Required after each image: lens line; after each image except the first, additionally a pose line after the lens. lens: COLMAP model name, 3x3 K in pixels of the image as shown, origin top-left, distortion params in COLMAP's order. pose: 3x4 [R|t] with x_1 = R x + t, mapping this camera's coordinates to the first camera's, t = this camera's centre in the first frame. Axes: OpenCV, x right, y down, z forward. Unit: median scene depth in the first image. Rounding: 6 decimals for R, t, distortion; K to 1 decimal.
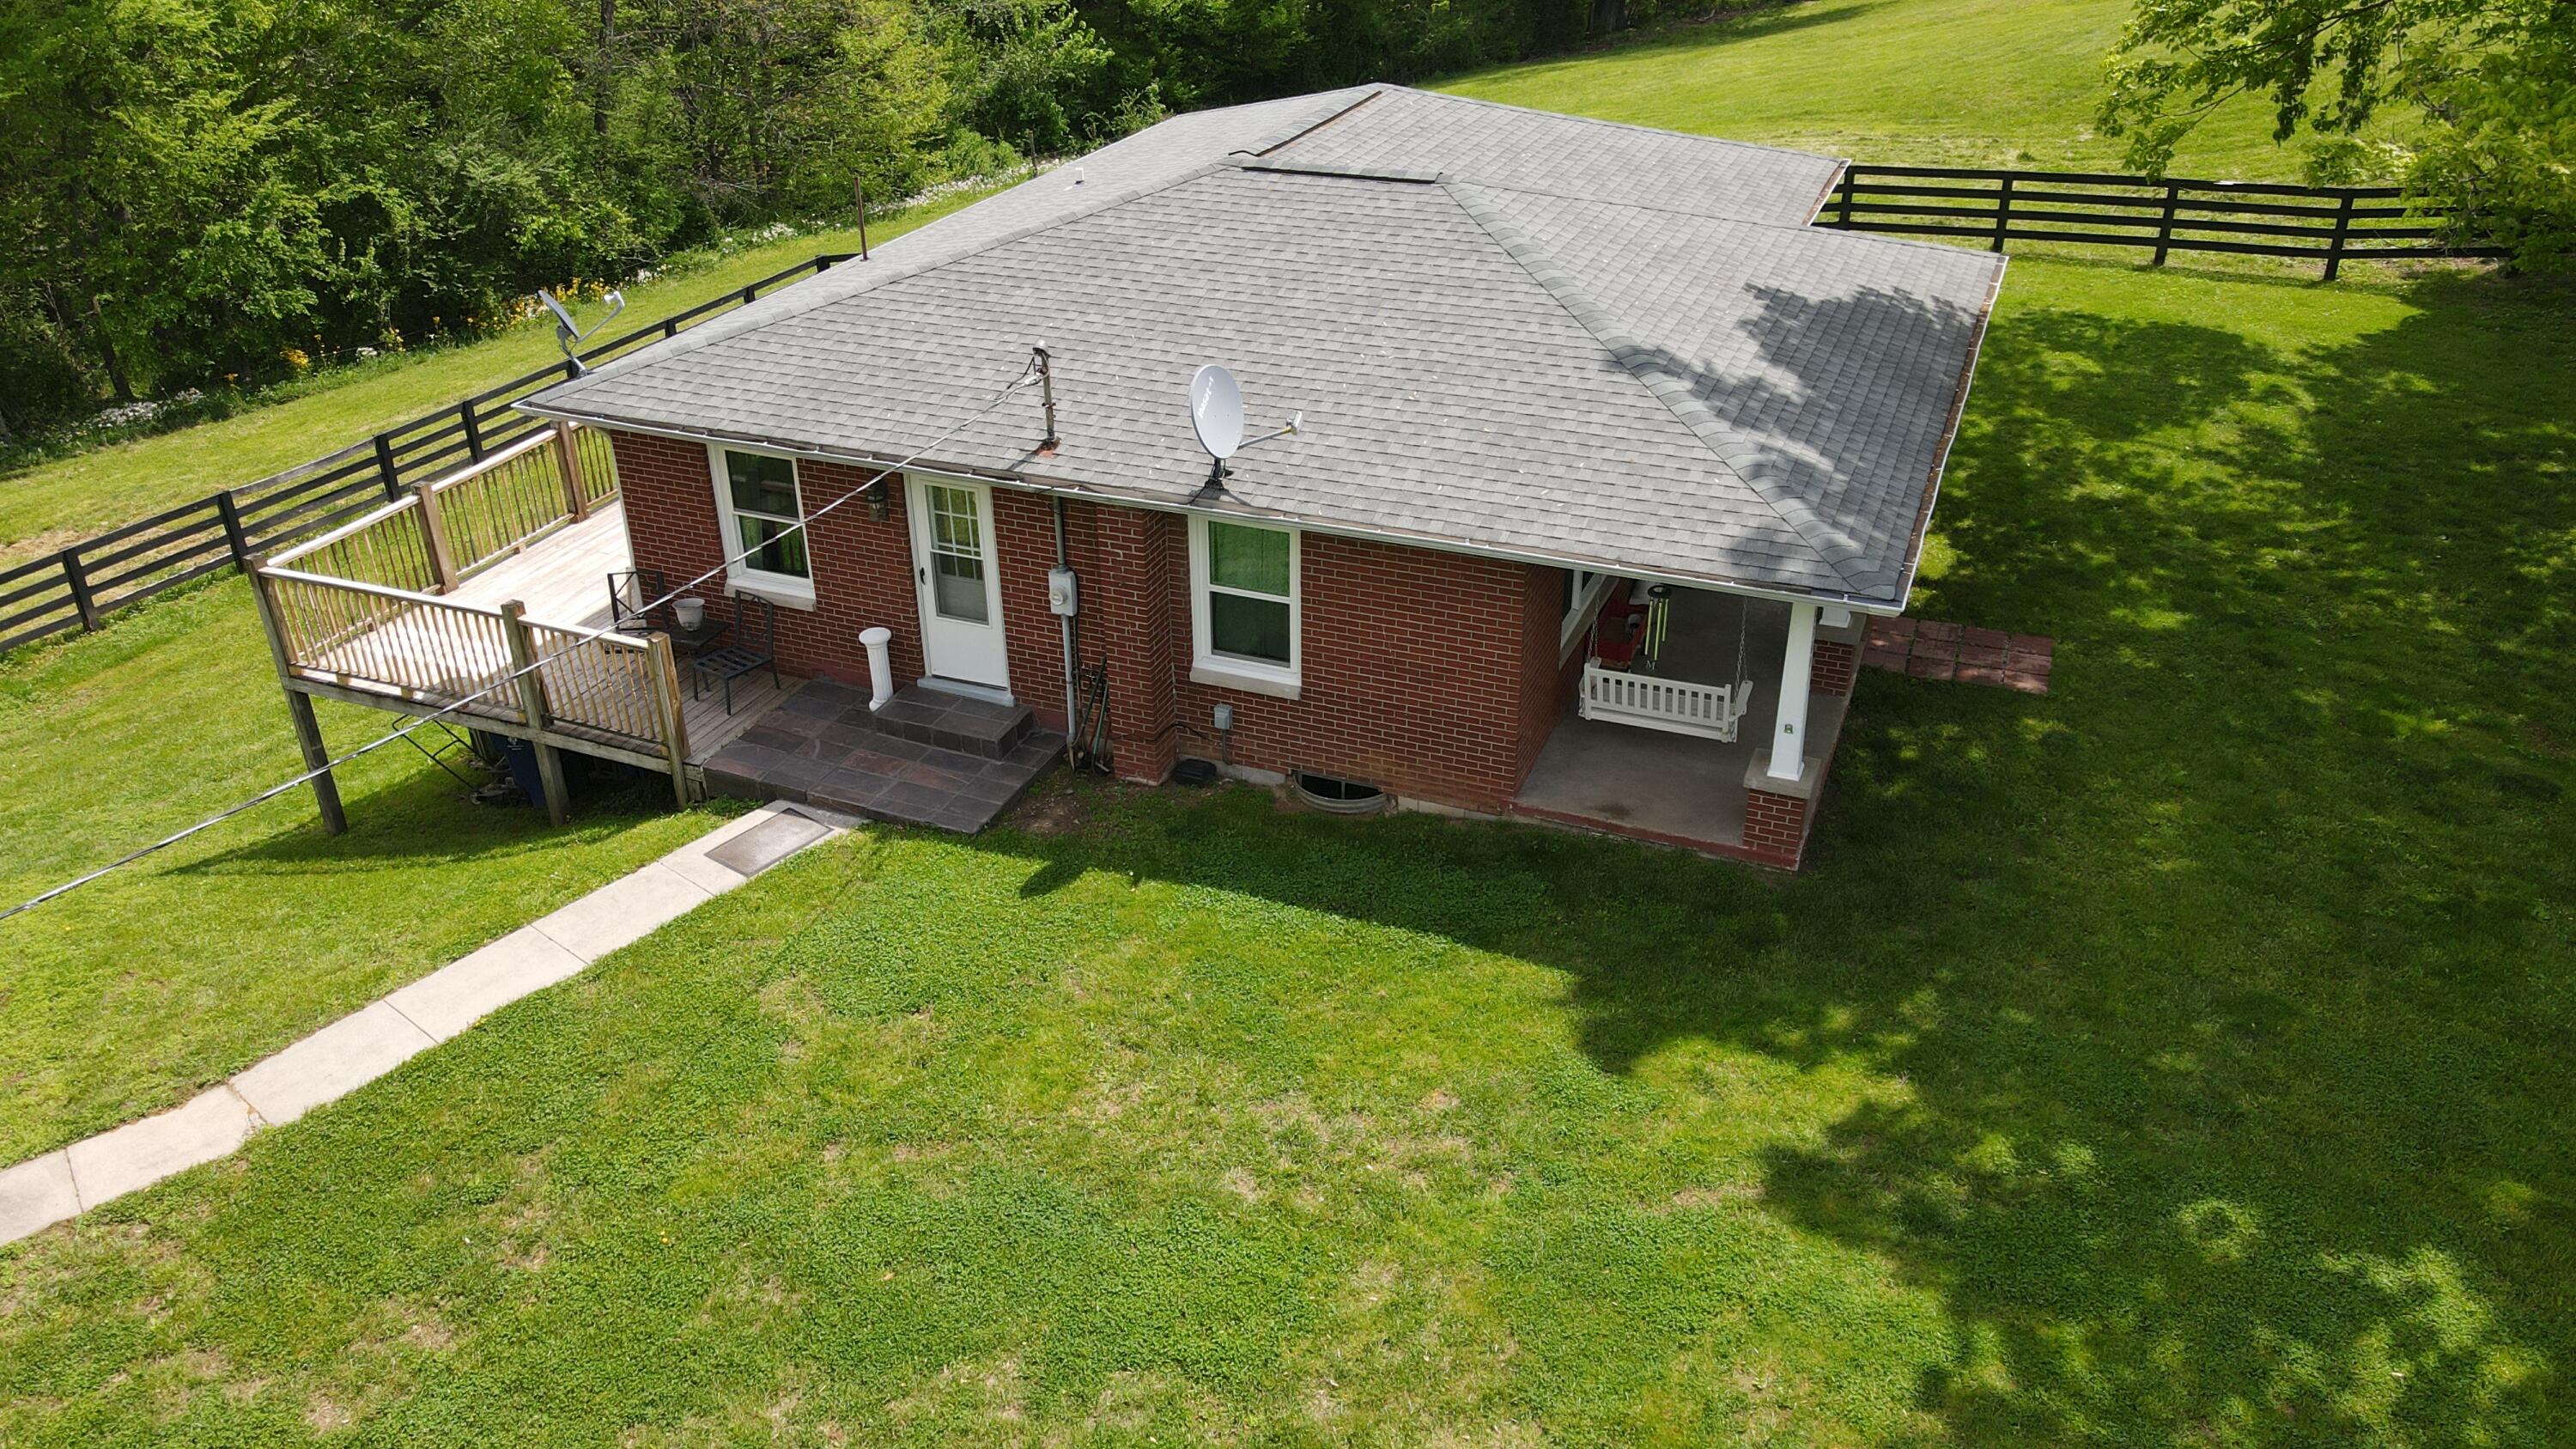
lens RADIAL K [[1871.2, 0, 1288.0], [0, 1871.2, 724.5], [0, 0, 1]] dist [0.000847, -0.000298]
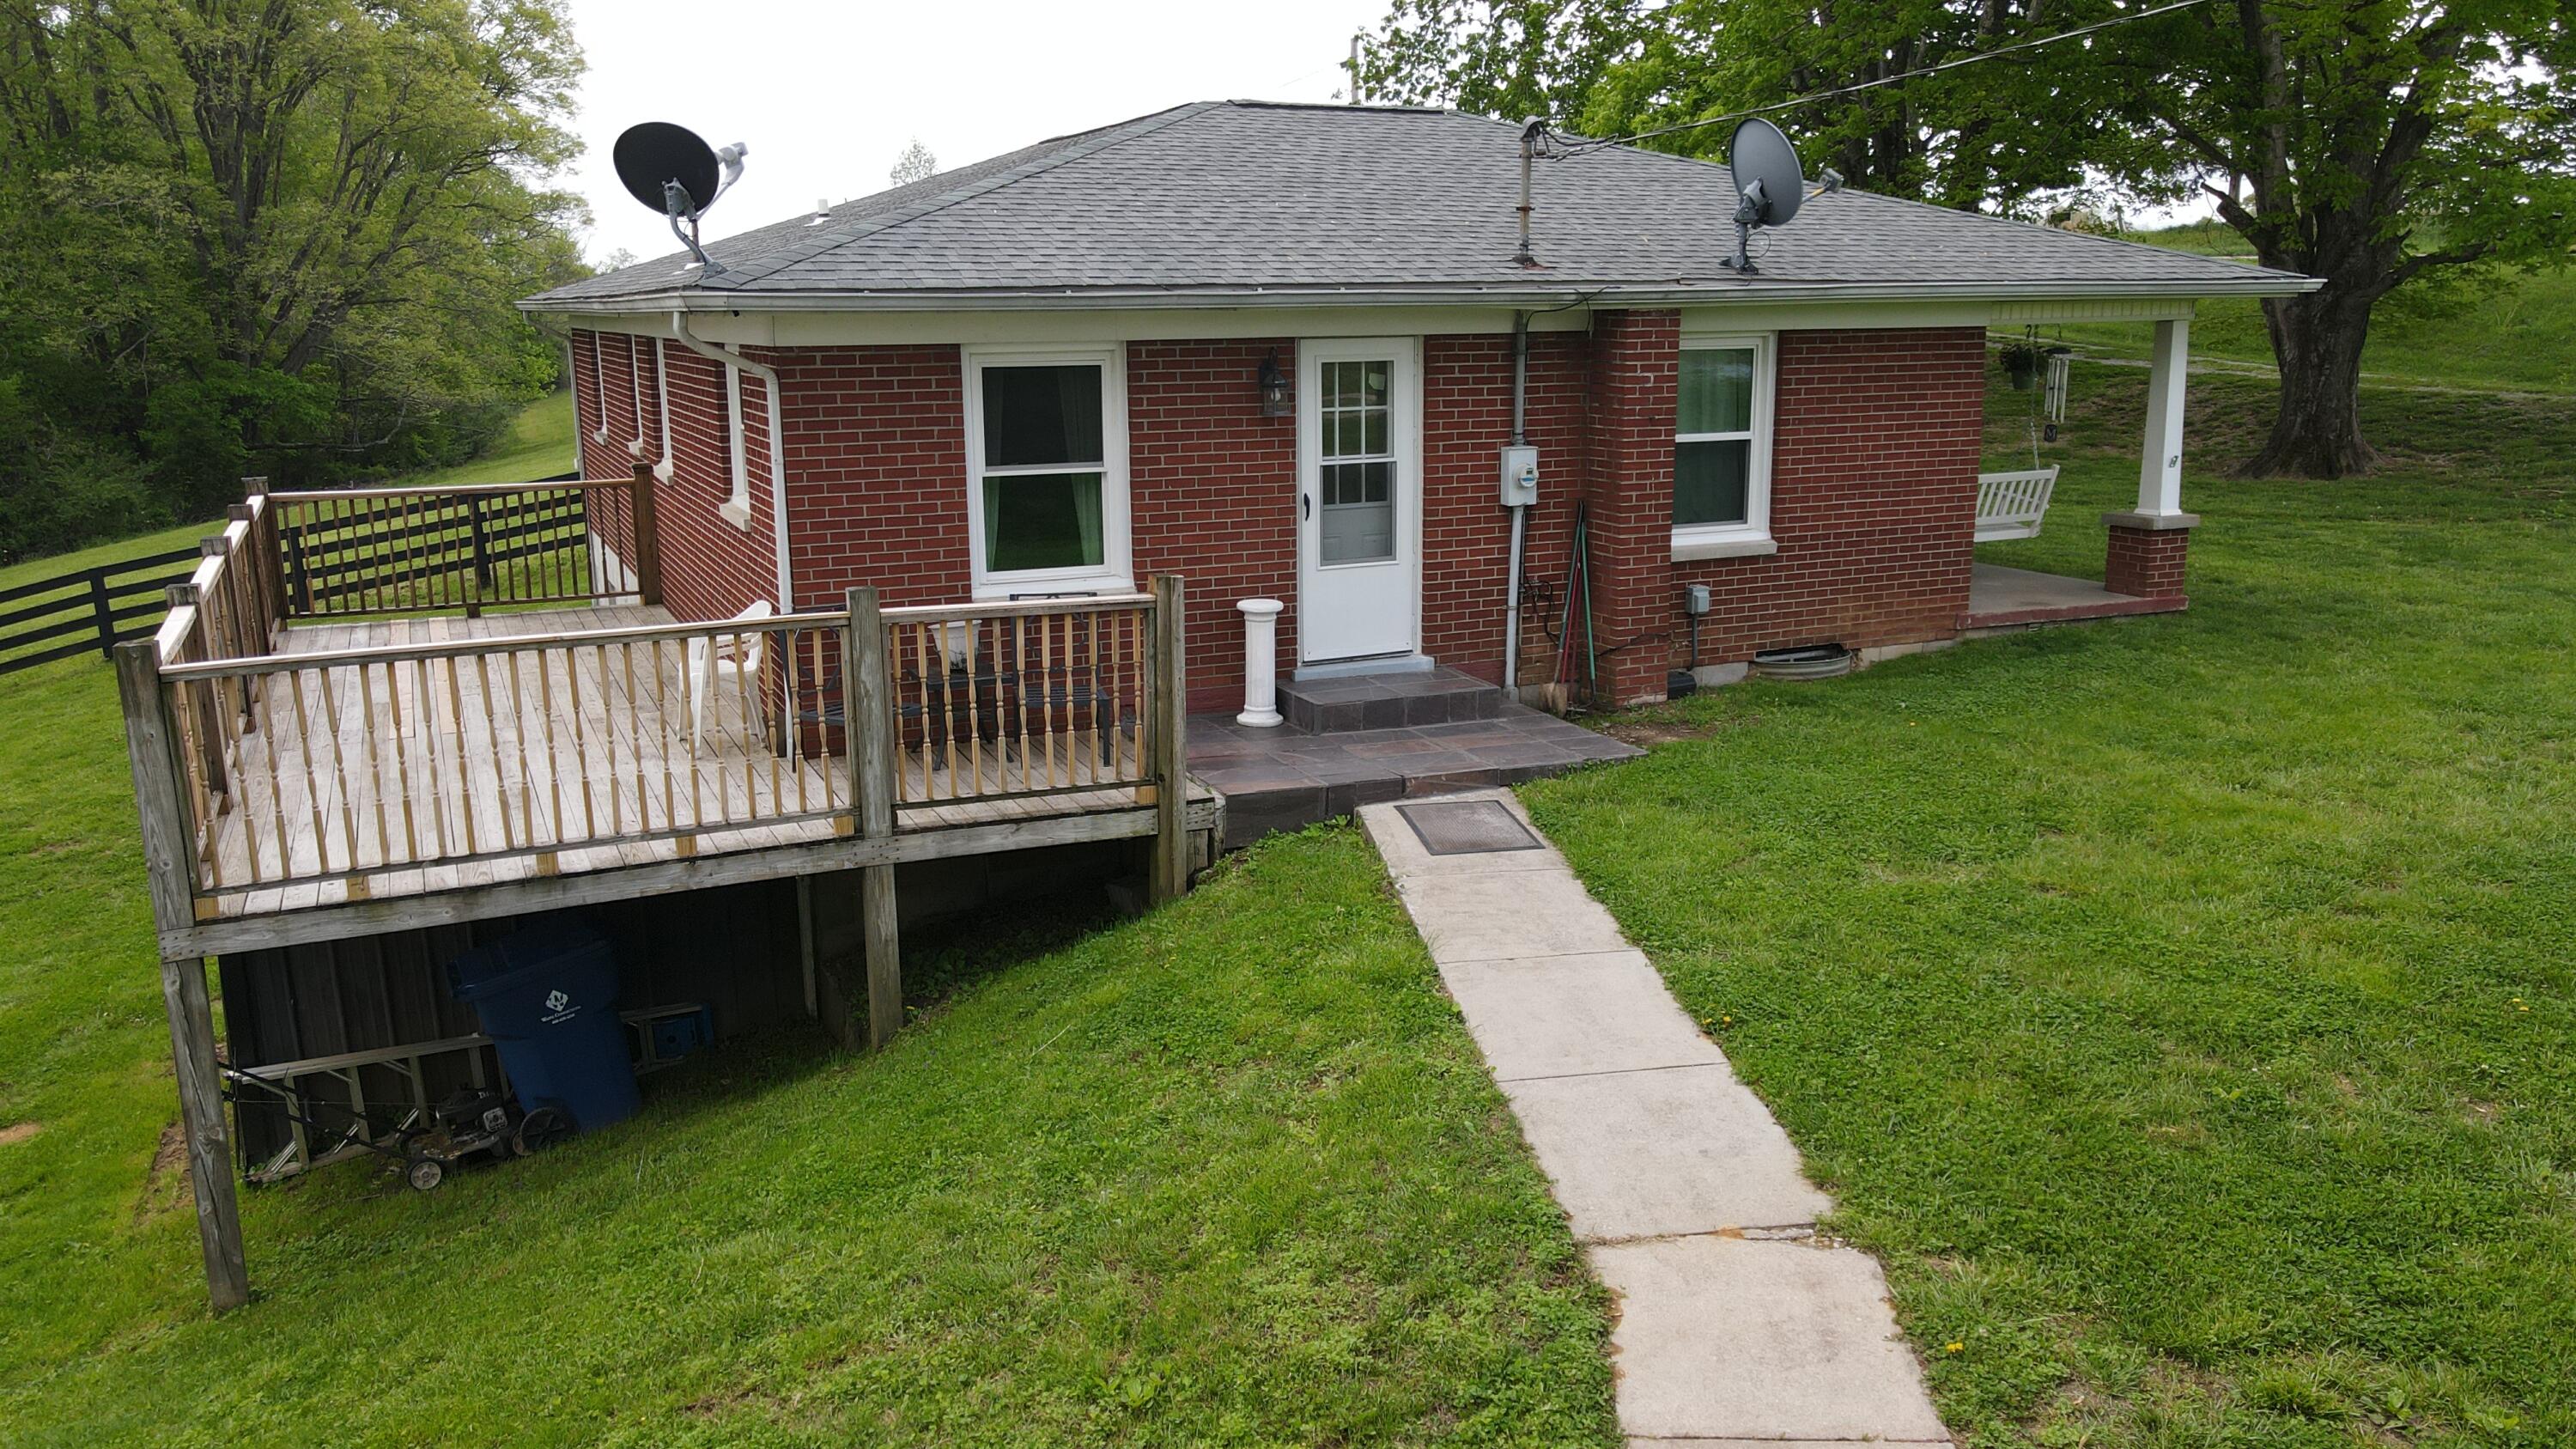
lens RADIAL K [[1871.2, 0, 1288.0], [0, 1871.2, 724.5], [0, 0, 1]] dist [0.000847, -0.000298]
pose [[0.684544, -0.162486, 0.710632, -0.742566], [0.344845, 0.931048, -0.119300, 0.081825], [-0.642247, 0.326724, 0.693376, 0.568957]]
